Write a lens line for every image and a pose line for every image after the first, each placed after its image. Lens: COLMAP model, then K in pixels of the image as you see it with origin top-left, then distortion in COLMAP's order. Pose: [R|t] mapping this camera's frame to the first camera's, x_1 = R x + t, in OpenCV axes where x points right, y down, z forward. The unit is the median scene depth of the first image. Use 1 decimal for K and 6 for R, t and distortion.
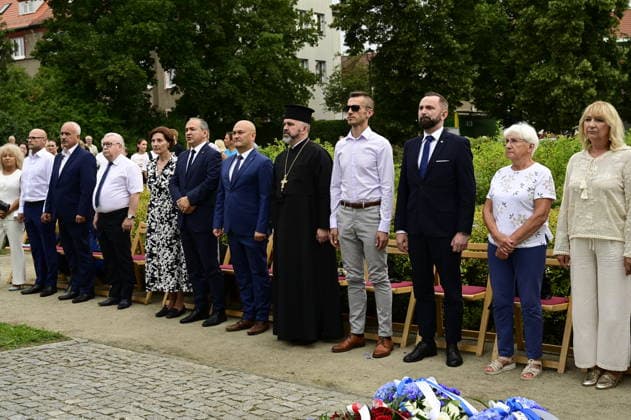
lens RADIAL K [[838.9, 0, 315.5], [0, 838.9, 210.0], [0, 0, 1]] dist [-0.011058, 0.048425]
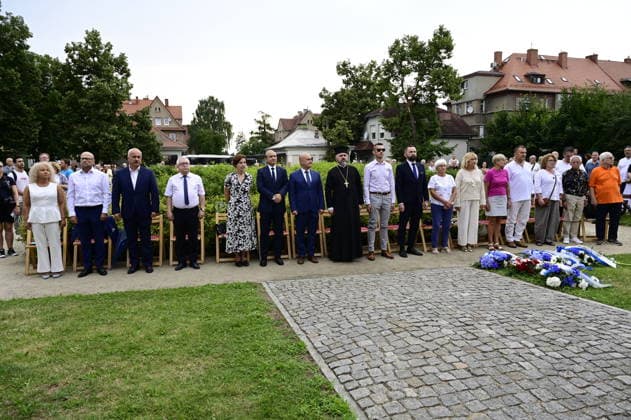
lens RADIAL K [[419.4, 0, 316.5], [0, 419.4, 210.0], [0, 0, 1]] dist [-0.001102, -0.002101]
pose [[0.602971, -0.067841, 0.794874, -0.179291], [0.056286, 0.997512, 0.042439, -0.003612], [-0.795775, 0.019151, 0.605289, 0.084772]]
